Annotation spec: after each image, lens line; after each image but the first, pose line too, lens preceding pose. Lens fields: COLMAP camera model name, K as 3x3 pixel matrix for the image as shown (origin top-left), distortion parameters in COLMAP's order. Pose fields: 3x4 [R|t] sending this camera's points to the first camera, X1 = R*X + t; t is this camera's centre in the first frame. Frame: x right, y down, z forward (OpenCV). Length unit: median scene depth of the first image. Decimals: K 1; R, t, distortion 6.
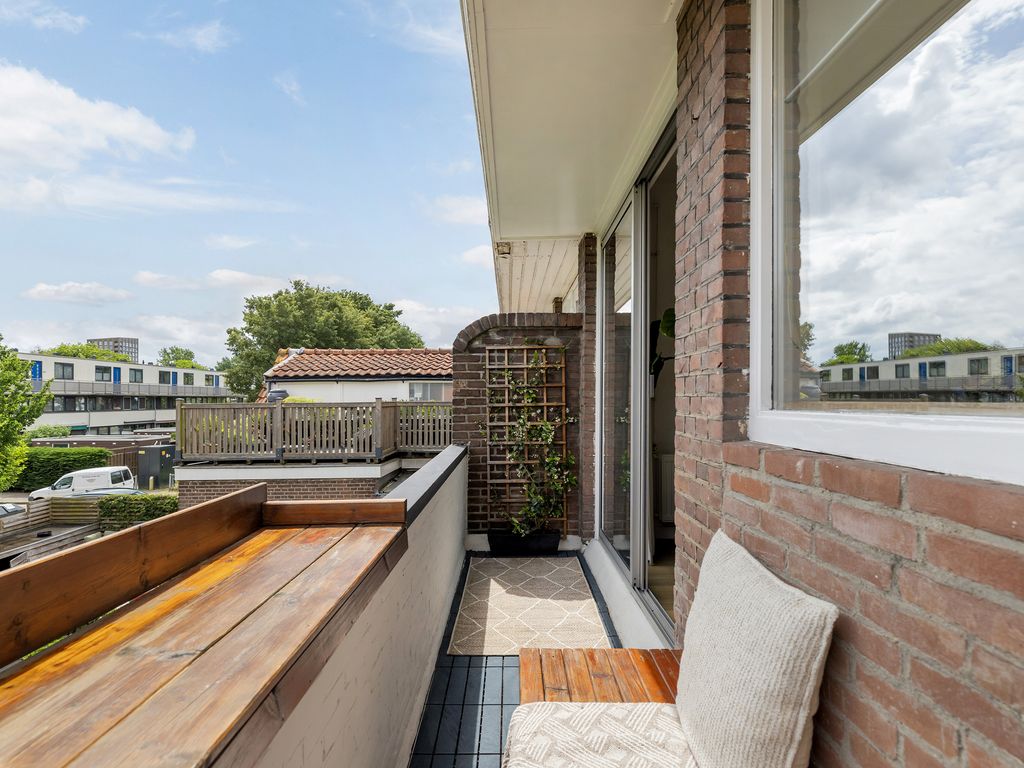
lens RADIAL K [[569.1, 0, 512.3], [0, 569.1, 366.5], [0, 0, 1]] dist [-0.004377, -0.000071]
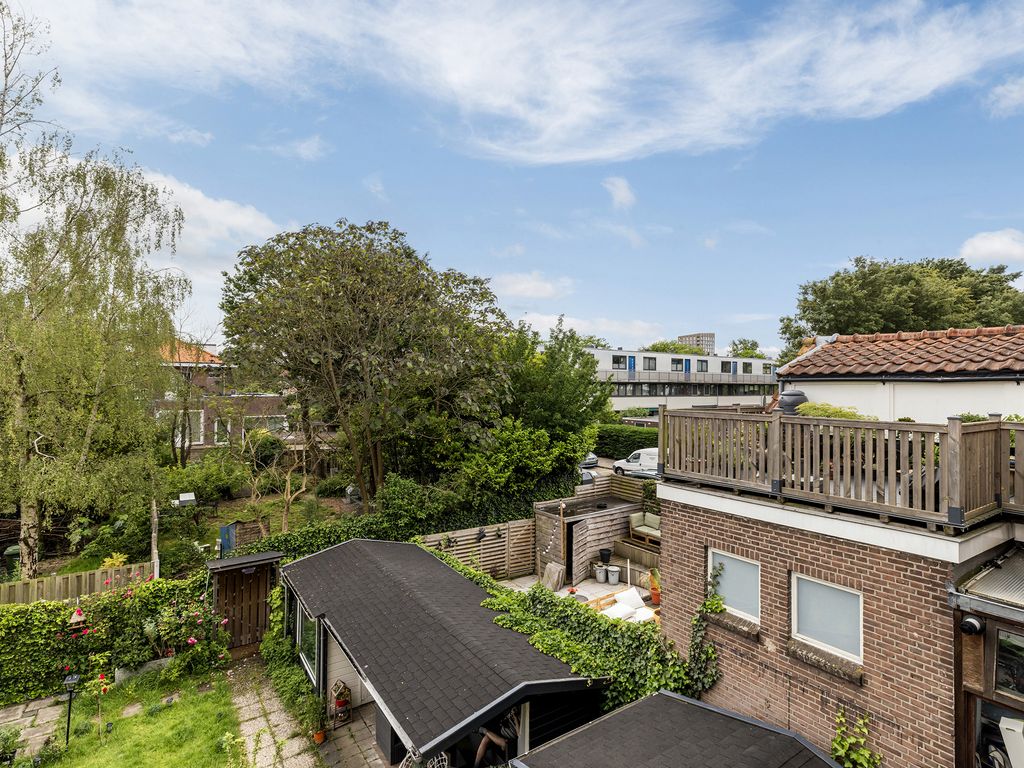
lens RADIAL K [[516.1, 0, 514.6], [0, 516.1, 381.3], [0, 0, 1]] dist [0.004237, -0.000493]
pose [[0.568429, 0.009449, -0.822678, -0.059614], [0.034909, 0.998756, 0.035592, -0.012734], [0.821991, -0.048951, 0.567393, 0.338037]]
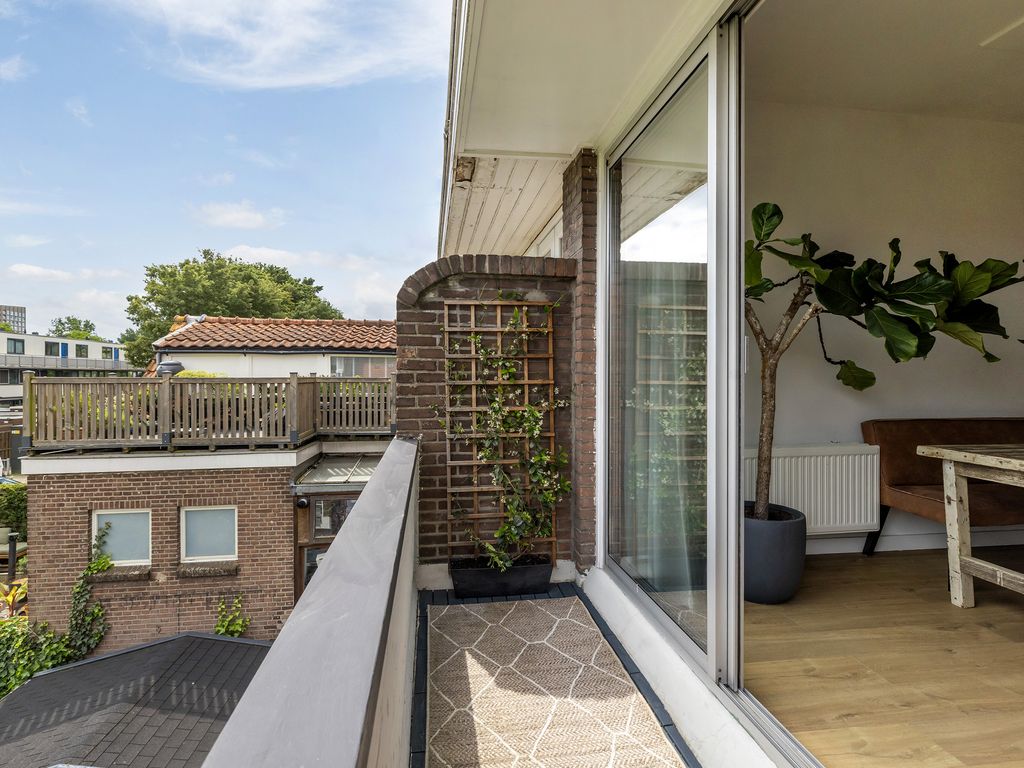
lens RADIAL K [[532.2, 0, 509.4], [0, 532.2, 375.8], [0, 0, 1]] dist [0.004492, 0.001005]
pose [[0.989274, 0.009071, 0.145792, -0.029777], [-0.017211, 0.998356, 0.054670, 0.010094], [-0.145056, -0.056593, 0.987804, 0.155825]]
